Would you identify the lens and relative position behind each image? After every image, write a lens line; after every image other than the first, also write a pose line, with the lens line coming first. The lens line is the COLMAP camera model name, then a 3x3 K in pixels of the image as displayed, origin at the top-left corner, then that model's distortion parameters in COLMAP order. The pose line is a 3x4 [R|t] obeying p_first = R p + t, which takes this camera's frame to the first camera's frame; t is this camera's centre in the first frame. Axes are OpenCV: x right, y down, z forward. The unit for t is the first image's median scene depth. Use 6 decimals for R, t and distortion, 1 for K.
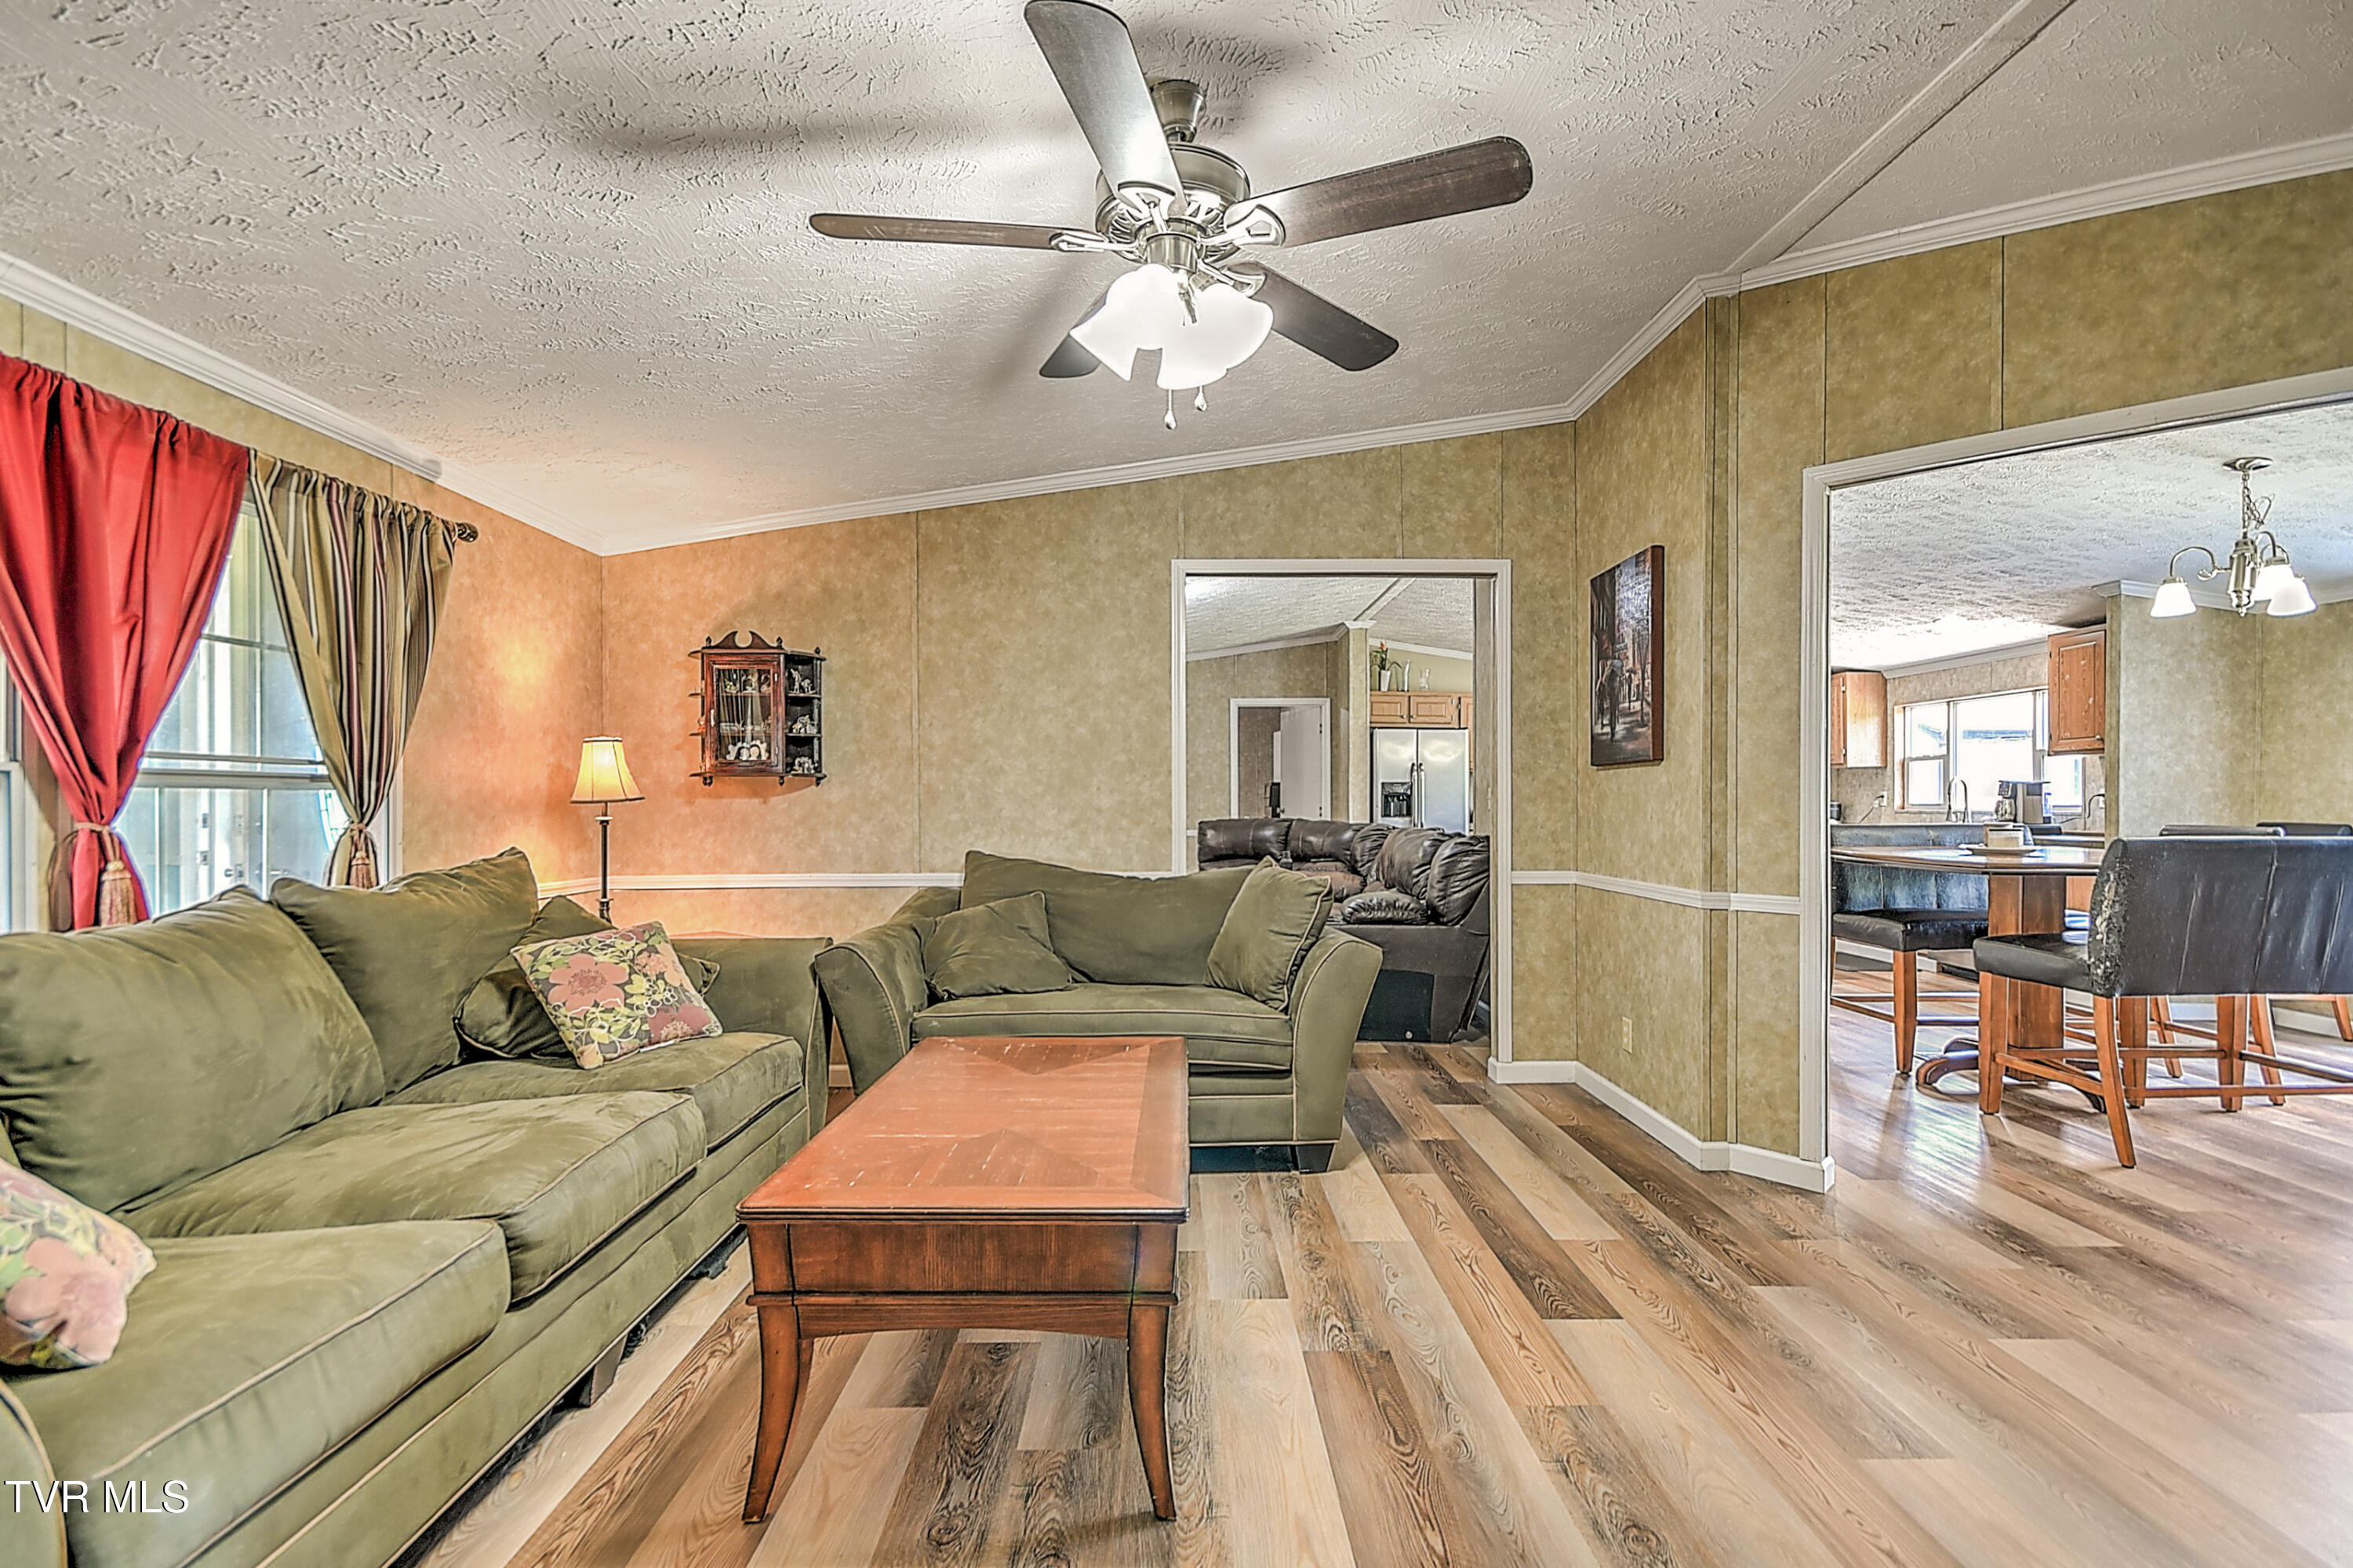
lens RADIAL K [[1068.5, 0, 1199.7], [0, 1068.5, 803.3], [0, 0, 1]] dist [0.017831, -0.000506]
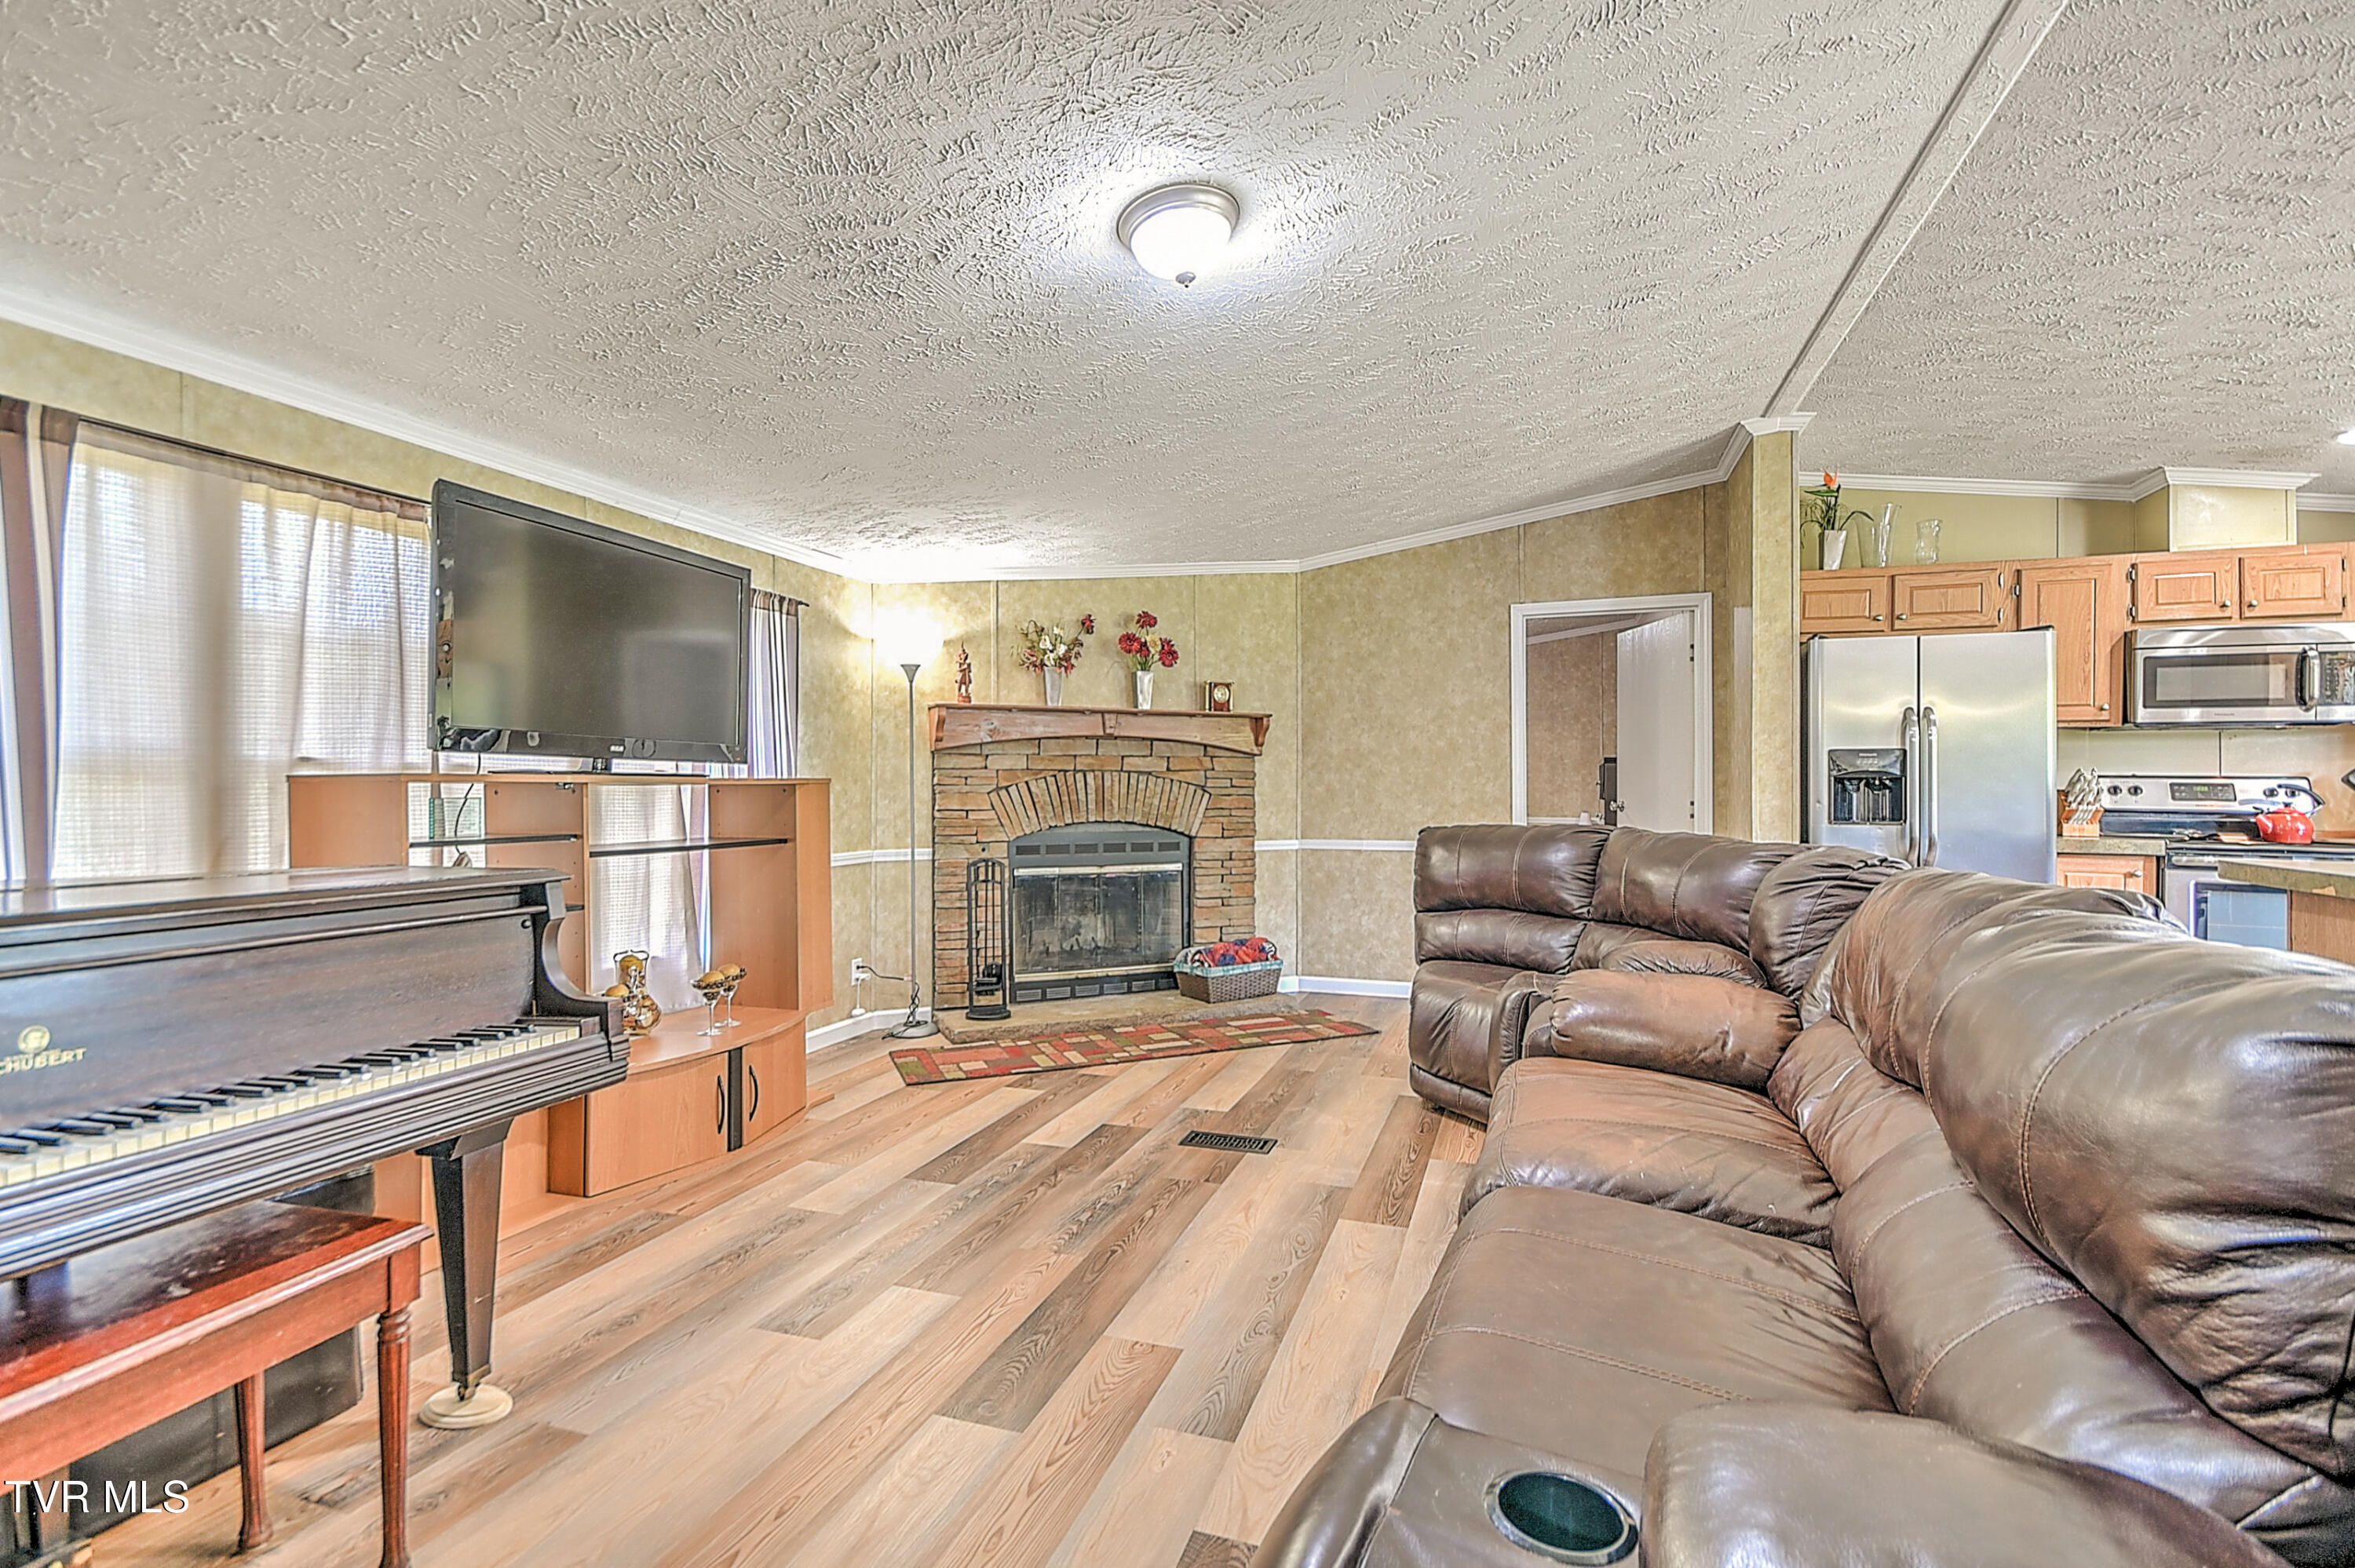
lens RADIAL K [[1069.2, 0, 1178.0], [0, 1069.2, 787.0], [0, 0, 1]] dist [0.017831, -0.000506]
pose [[0.936353, -0.000469, -0.351061, 0.190739], [-0.000253, 0.999998, -0.002012, -0.006286], [0.351061, 0.001973, 0.936351, 1.280789]]
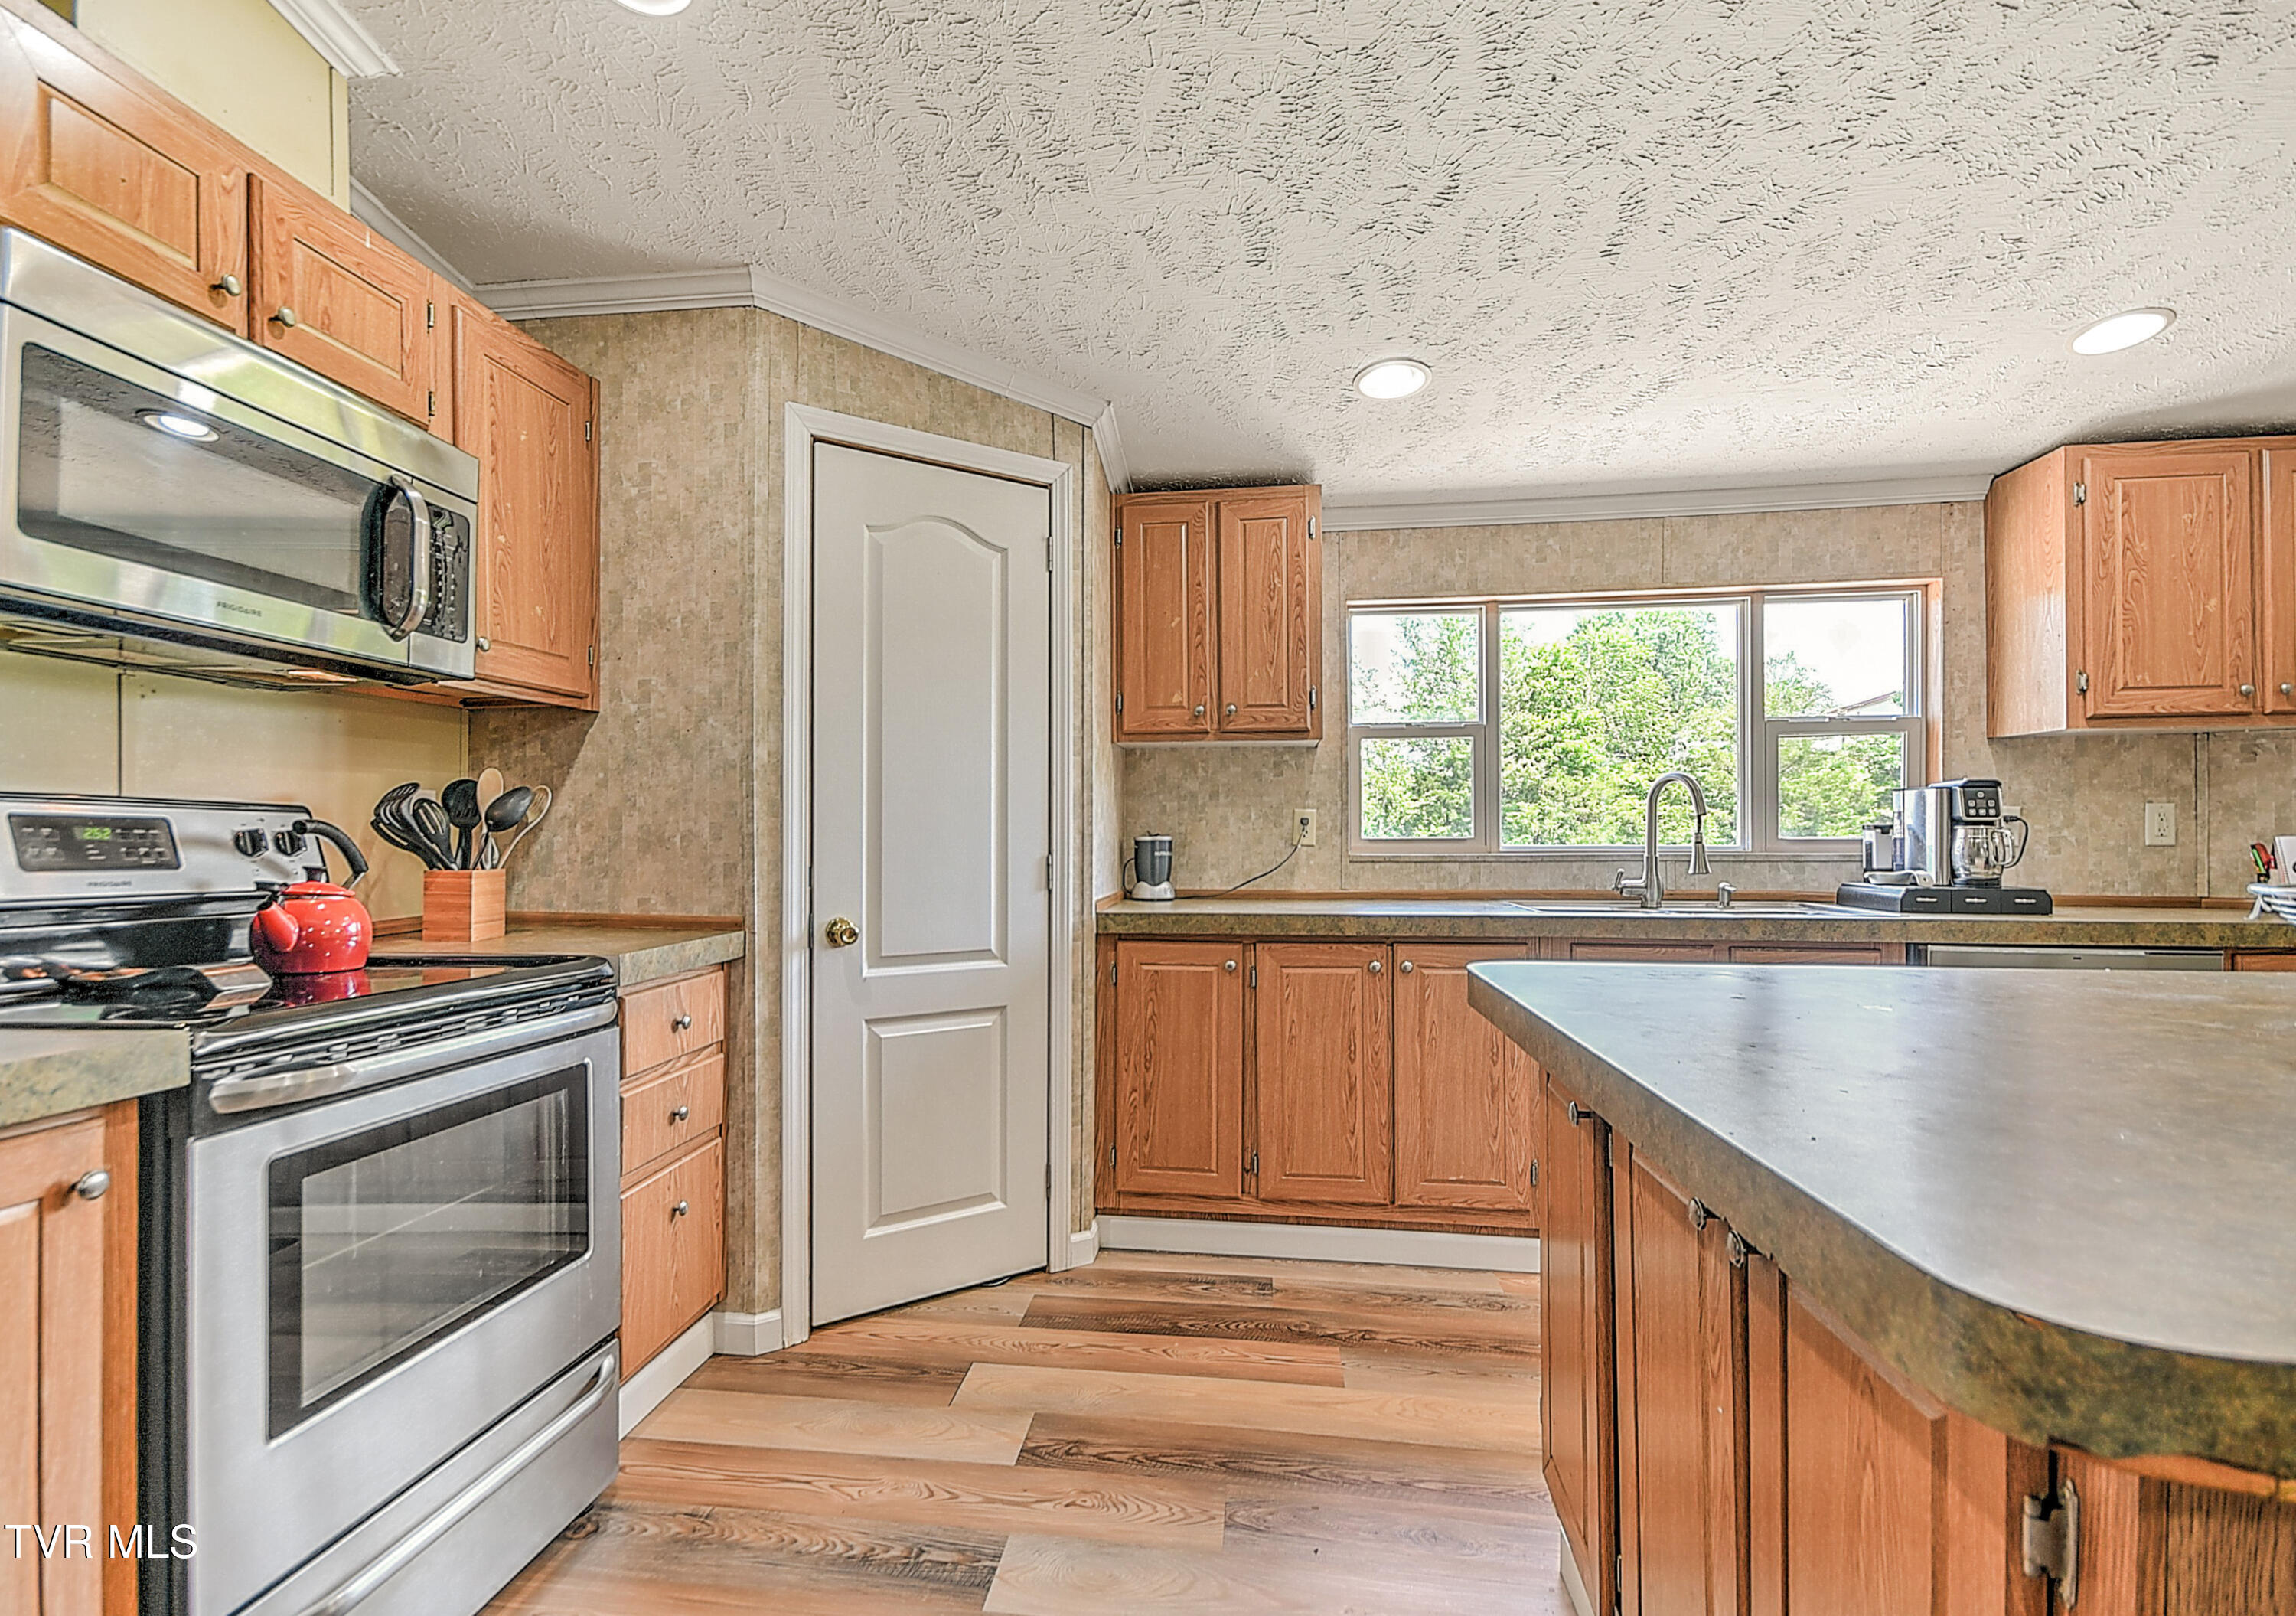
lens RADIAL K [[1079.6, 0, 1145.3], [0, 1079.6, 829.0], [0, 0, 1]] dist [0.001812, -0.000199]
pose [[0.151369, 0.002998, 0.988473, 0.552206], [0.004115, 0.999985, -0.003663, -0.005672], [-0.988469, 0.004622, 0.151354, 2.573318]]
